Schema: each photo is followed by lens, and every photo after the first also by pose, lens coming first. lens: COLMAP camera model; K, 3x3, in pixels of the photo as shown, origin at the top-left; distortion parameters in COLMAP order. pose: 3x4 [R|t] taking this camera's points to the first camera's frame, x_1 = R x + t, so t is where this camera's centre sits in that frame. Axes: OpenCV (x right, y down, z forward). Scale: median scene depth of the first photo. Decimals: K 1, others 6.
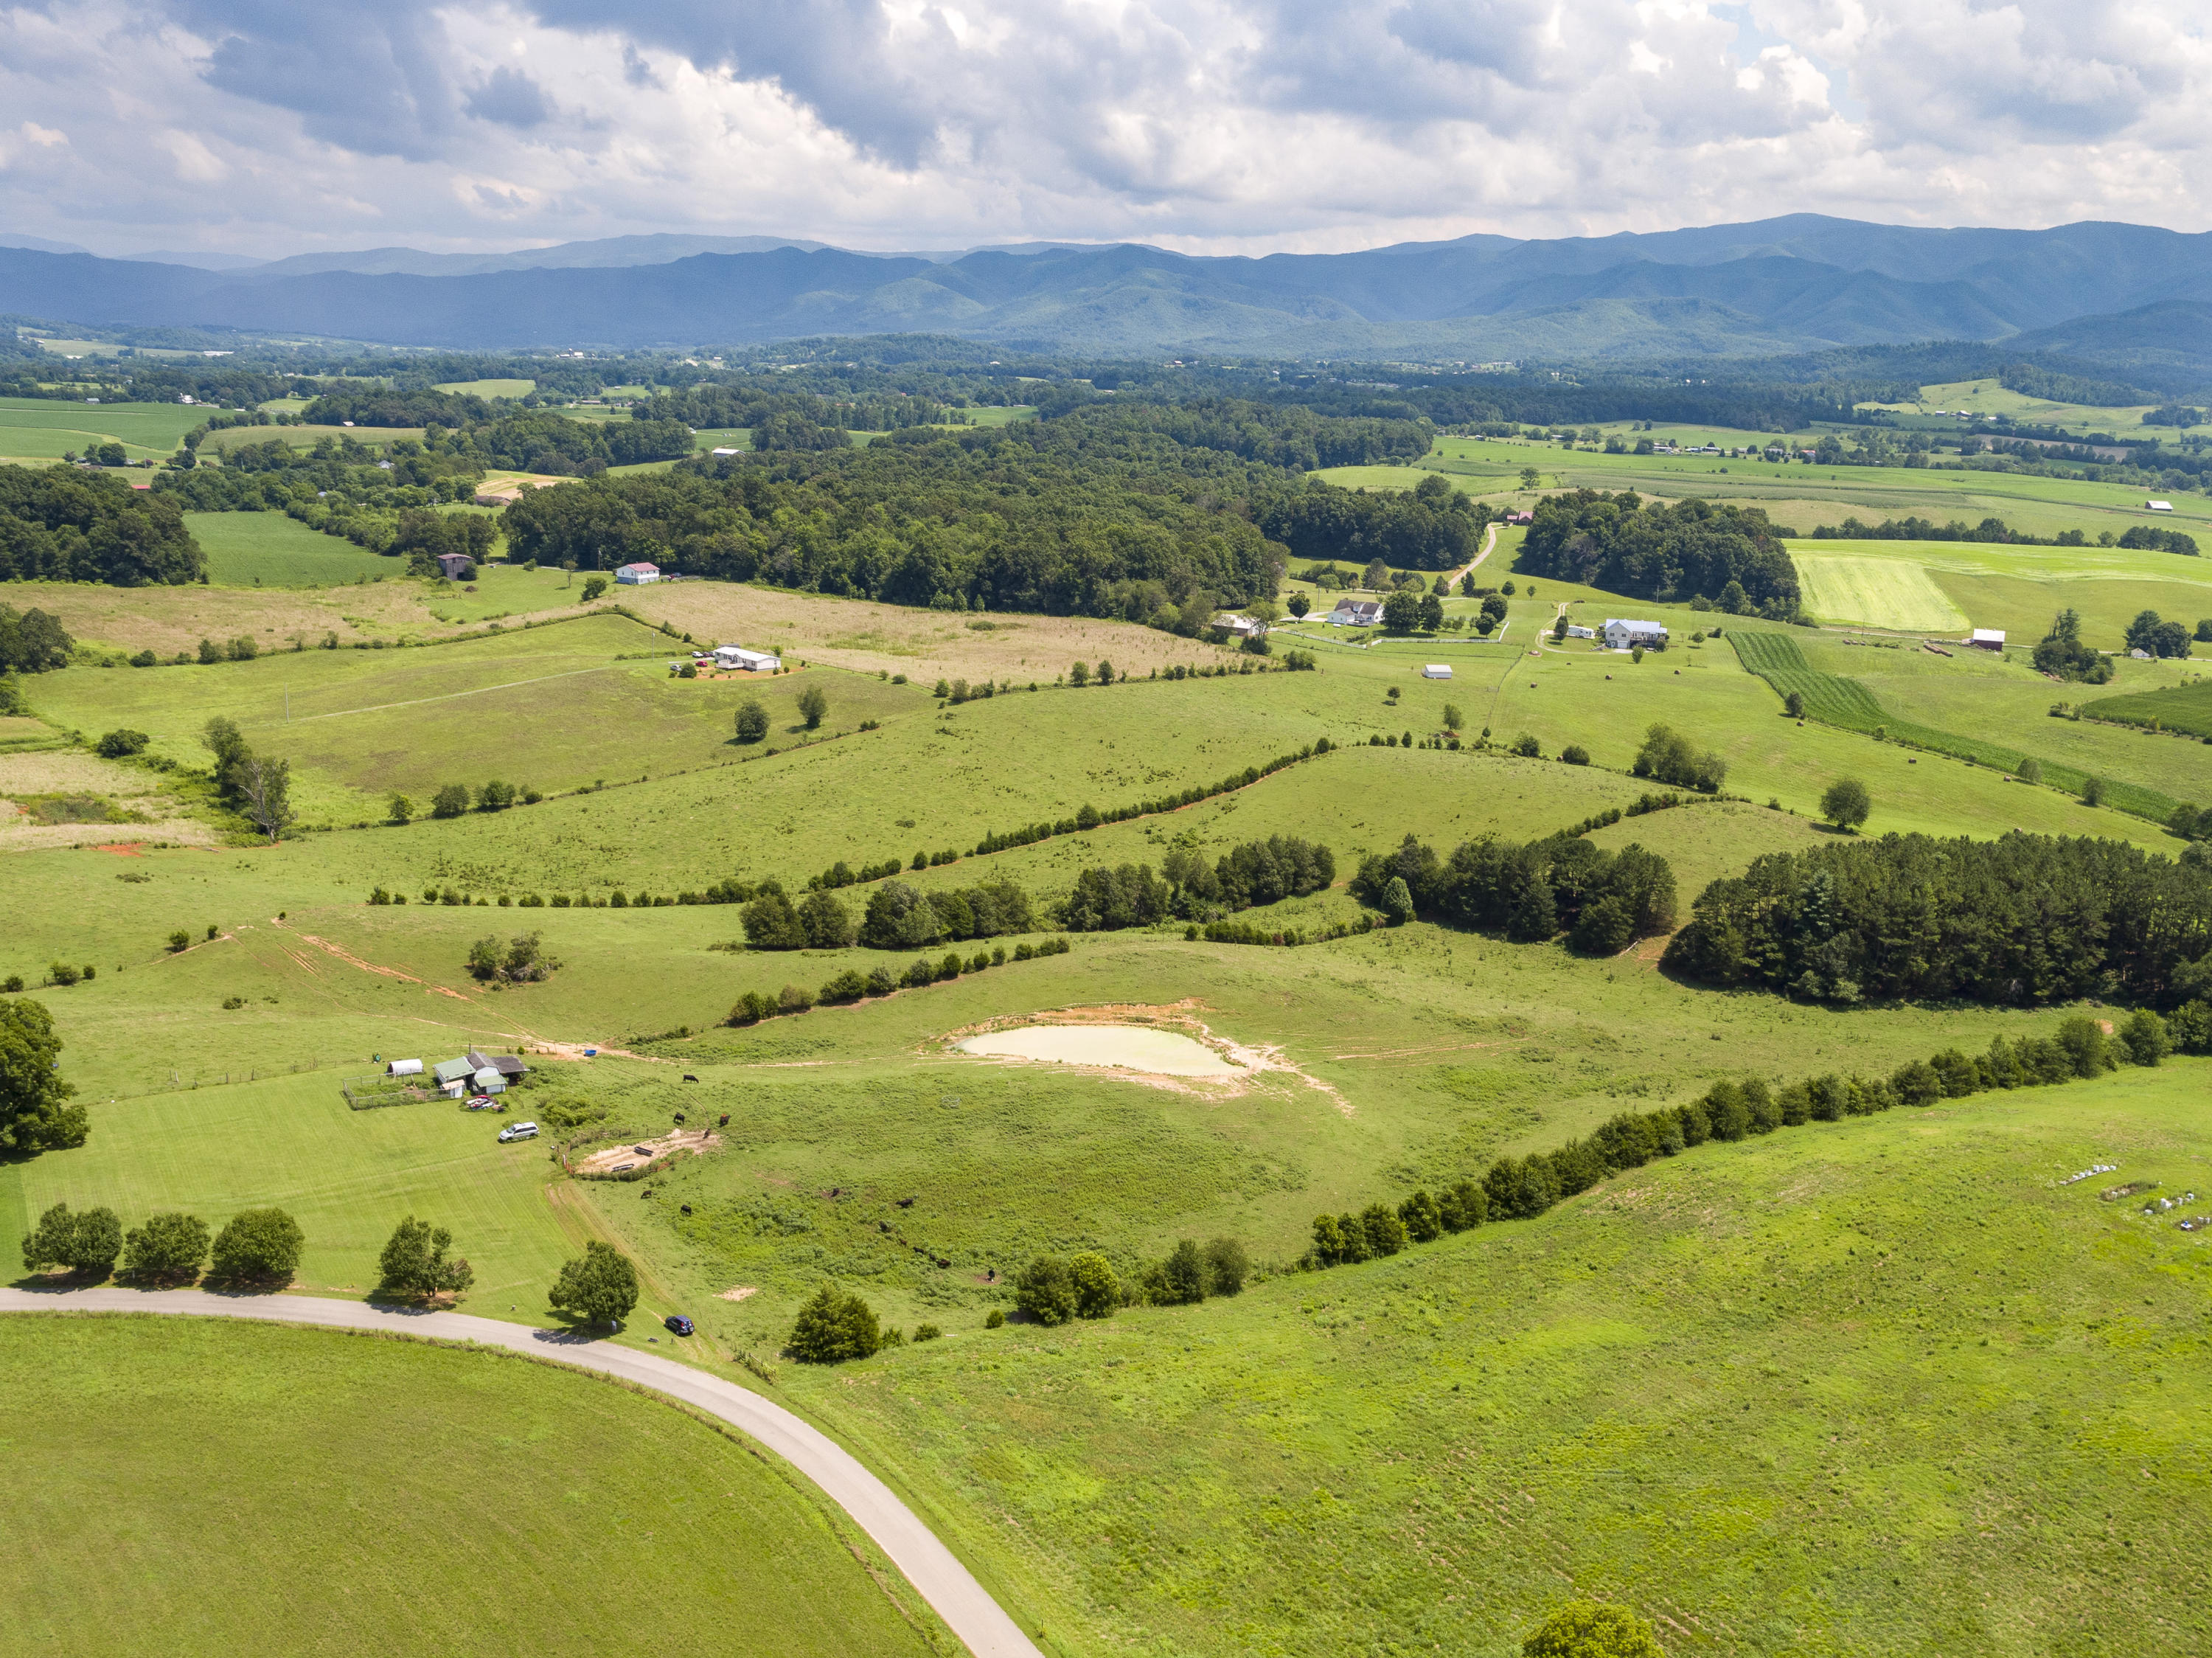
lens RADIAL K [[2004.2, 0, 1095.4], [0, 2004.2, 907.1], [0, 0, 1]] dist [-0.002450, 0.000000]
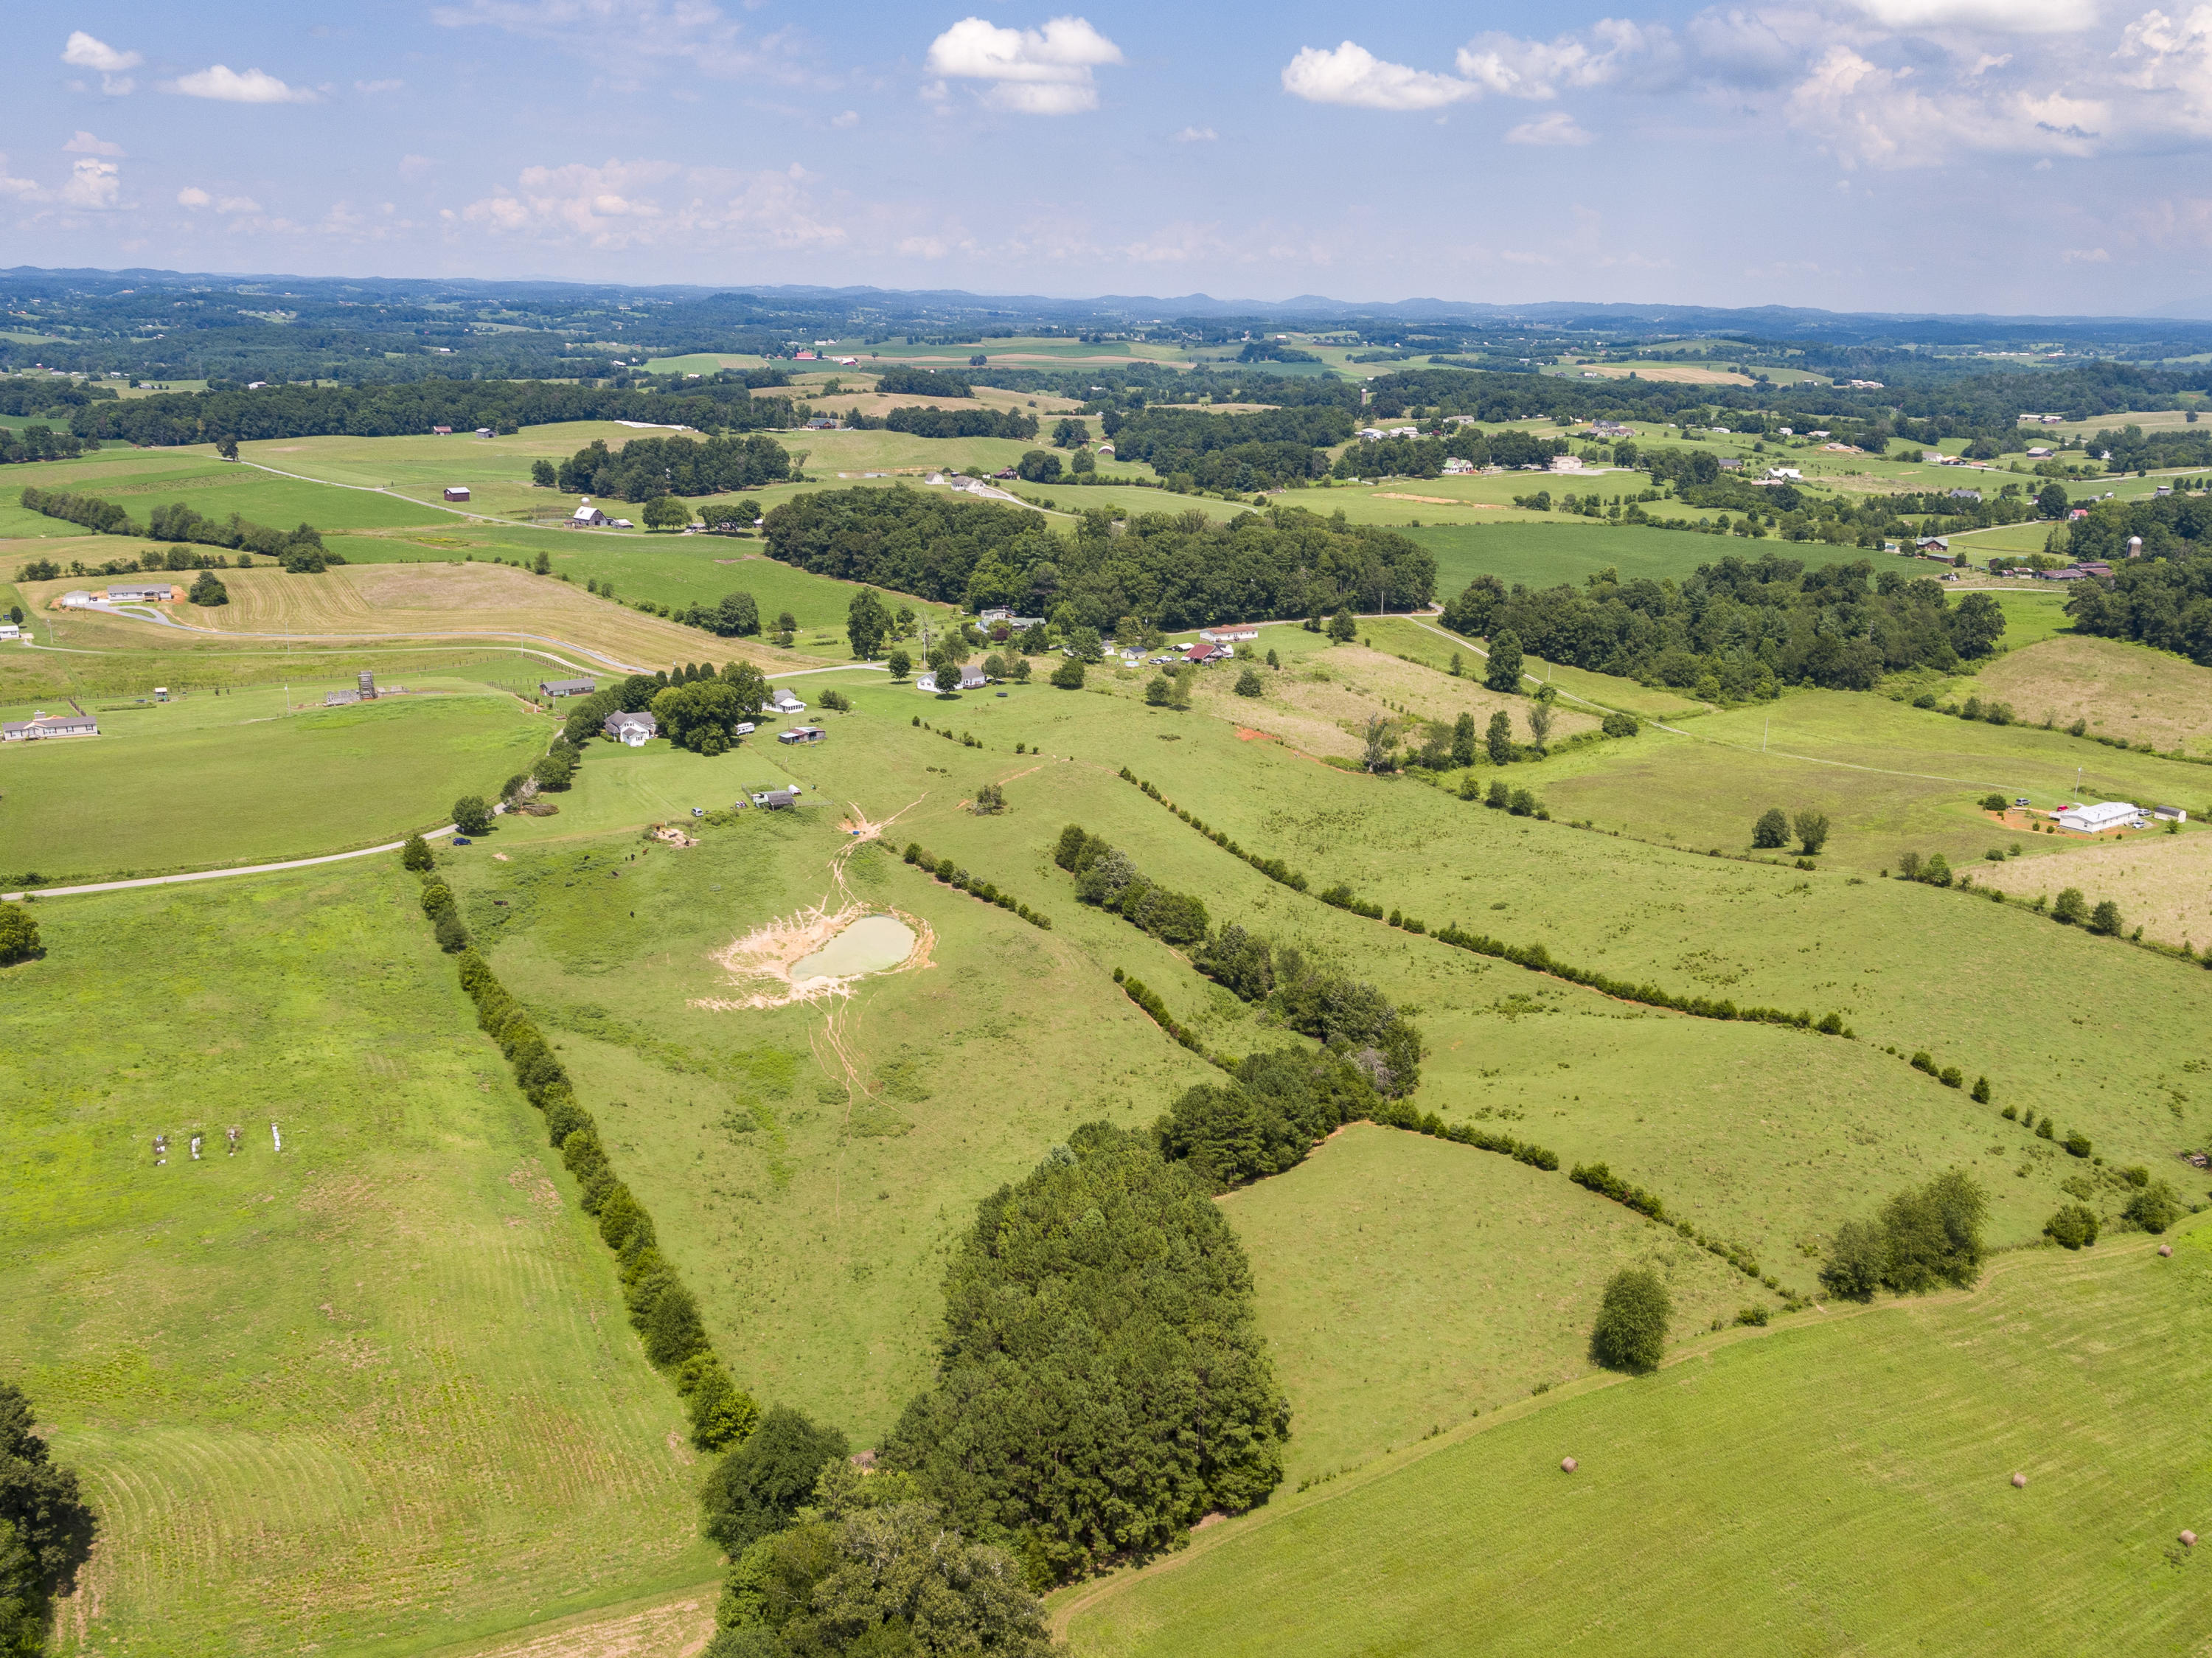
lens RADIAL K [[2004.2, 0, 1114.2], [0, 2004.2, 854.3], [0, 0, 1]] dist [-0.002450, 0.000000]
pose [[-0.090598, 0.242342, -0.965952, 0.857987], [-0.297384, 0.919103, 0.258481, -0.259223], [0.950450, 0.310676, -0.011201, 0.795602]]
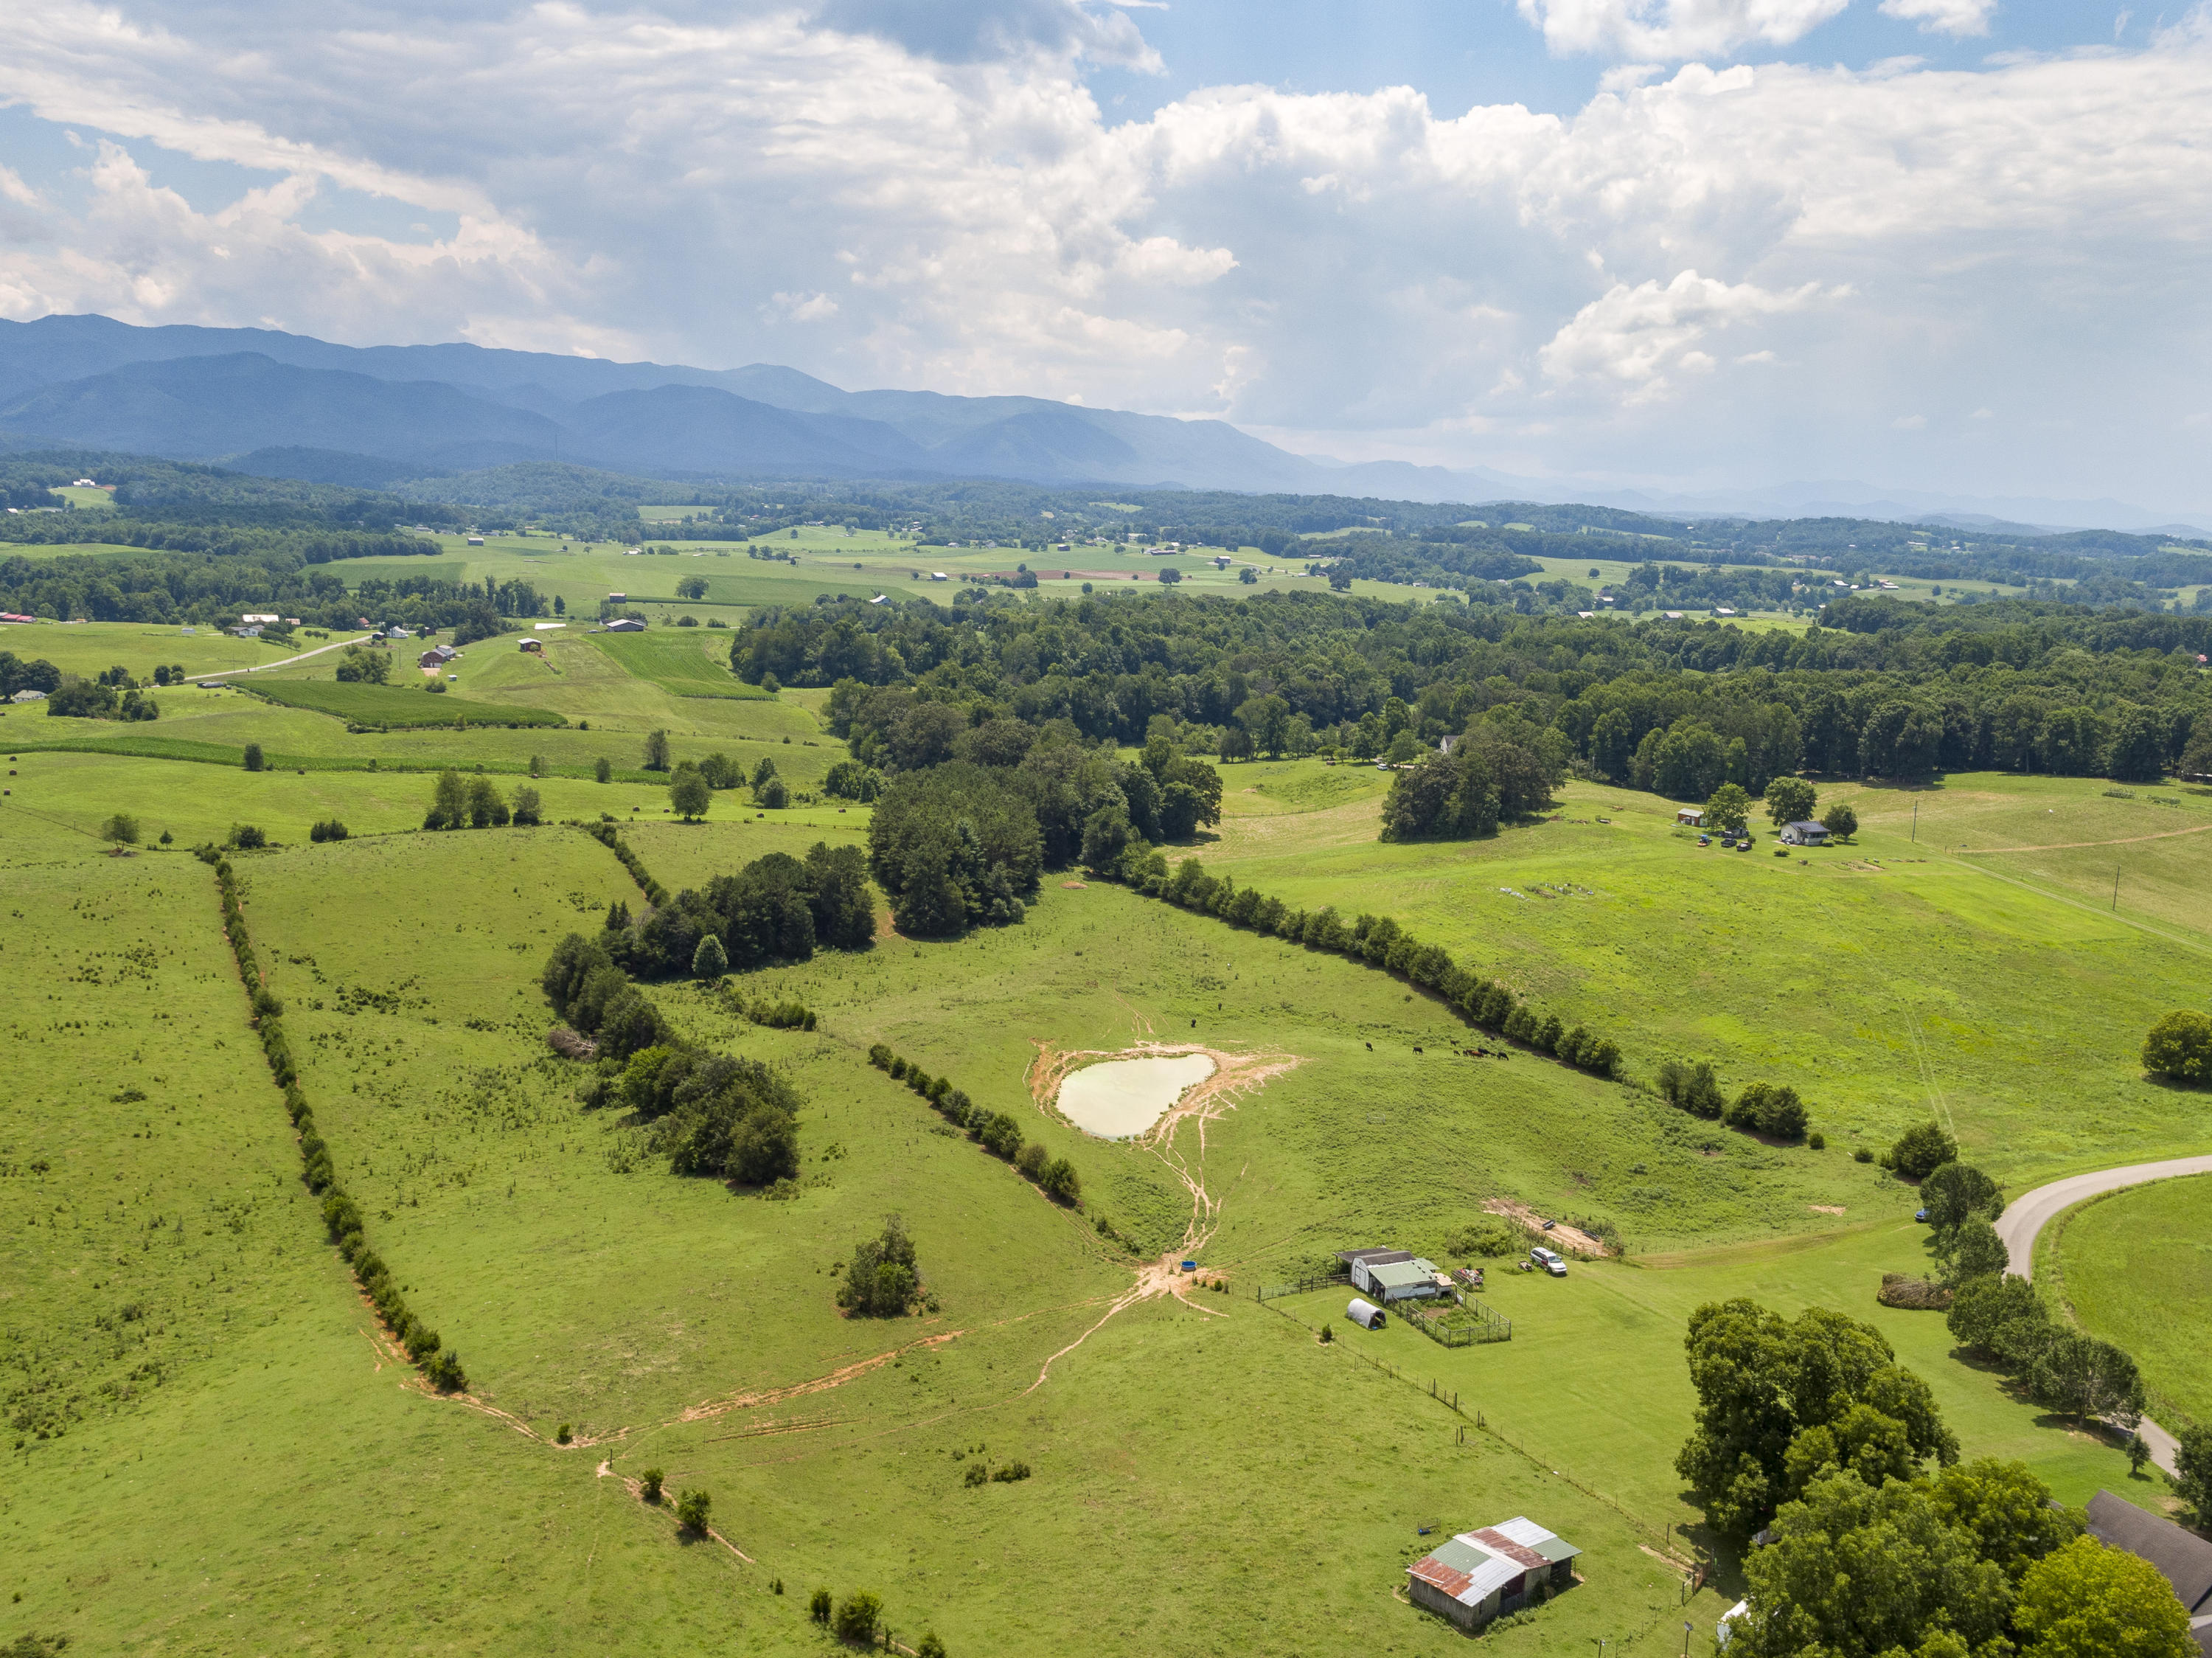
lens RADIAL K [[2004.2, 0, 1119.8], [0, 2004.2, 838.3], [0, 0, 1]] dist [-0.002450, 0.000000]
pose [[0.146619, -0.198169, 0.969140, -0.626804], [0.250971, 0.955123, 0.157334, -0.137314], [-0.956826, 0.220158, 0.189774, 0.550397]]
